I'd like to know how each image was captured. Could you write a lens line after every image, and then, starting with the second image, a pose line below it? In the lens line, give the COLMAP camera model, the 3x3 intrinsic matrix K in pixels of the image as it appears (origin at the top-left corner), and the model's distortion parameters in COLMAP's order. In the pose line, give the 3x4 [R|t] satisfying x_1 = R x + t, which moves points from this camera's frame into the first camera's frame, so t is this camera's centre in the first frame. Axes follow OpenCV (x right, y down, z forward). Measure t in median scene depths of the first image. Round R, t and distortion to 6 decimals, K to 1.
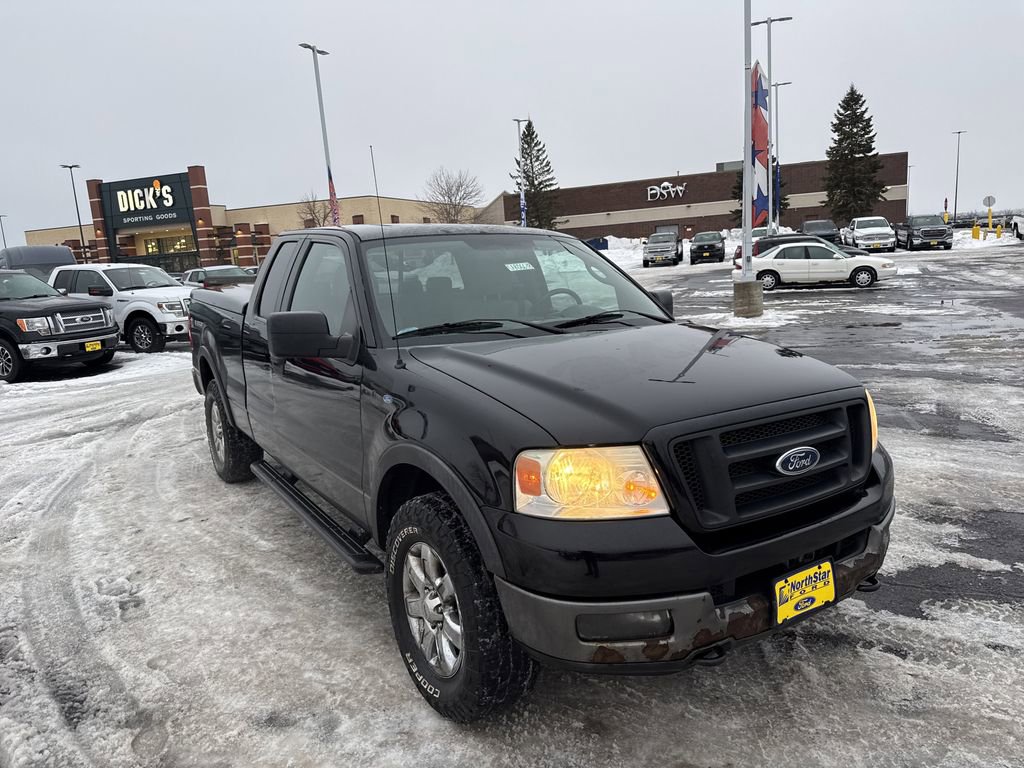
lens RADIAL K [[721.7, 0, 512.0], [0, 721.7, 384.0], [0, 0, 1]] dist [0.016454, -0.002123]
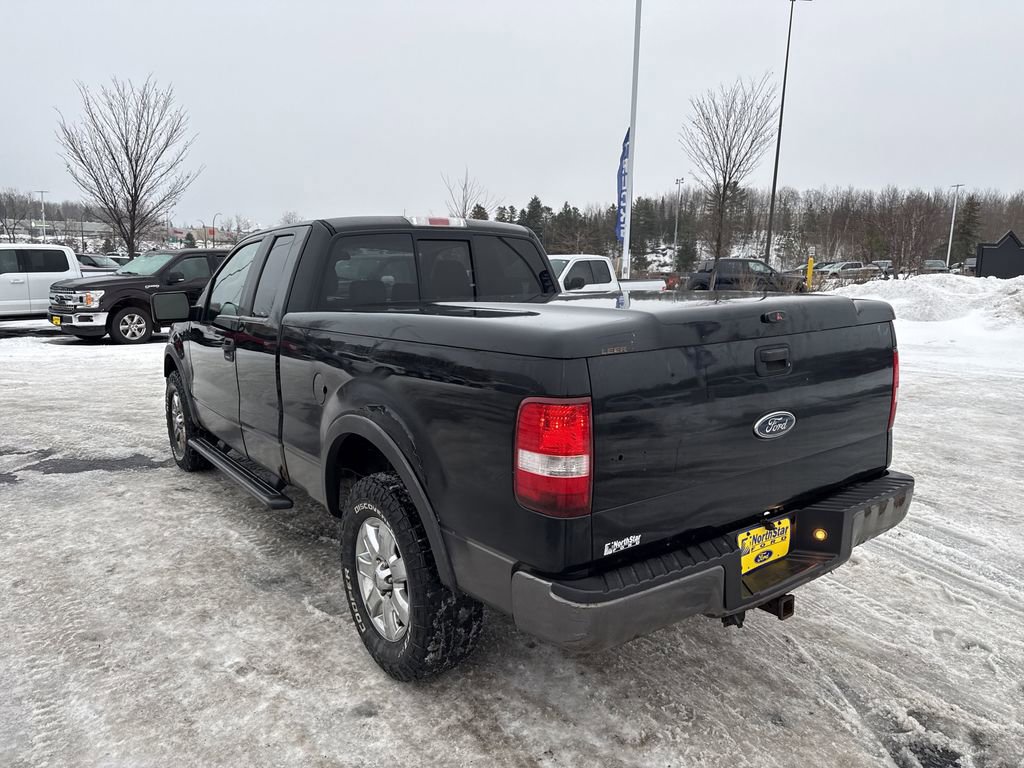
lens RADIAL K [[716.1, 0, 516.0], [0, 716.1, 376.2], [0, 0, 1]] dist [0.041357, -0.037655]
pose [[-0.998328, 0.039907, -0.041808, -0.228614], [0.023972, 0.944104, 0.328776, -0.309107], [0.052591, 0.327224, -0.943482, 1.813860]]
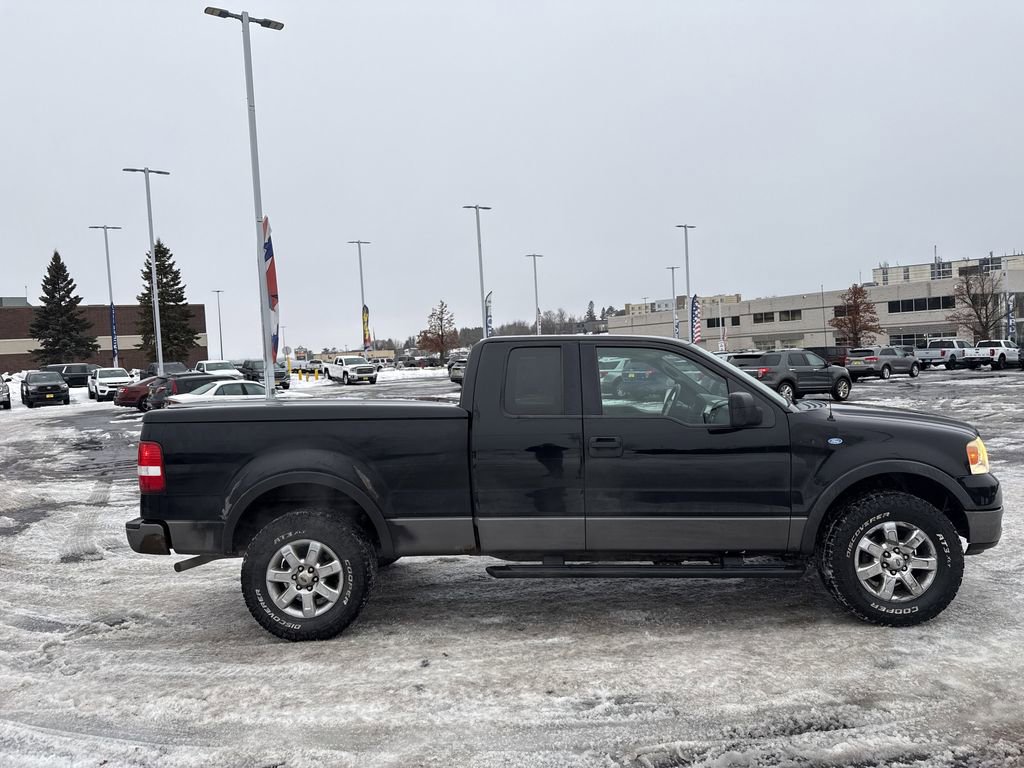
lens RADIAL K [[721.7, 0, 512.0], [0, 721.7, 384.0], [0, 0, 1]] dist [0.016454, -0.002123]
pose [[0.582052, -0.002143, 0.813149, -1.036173], [0.162243, 0.980196, -0.113550, -0.018807], [-0.796801, 0.198020, 0.570873, 0.359373]]
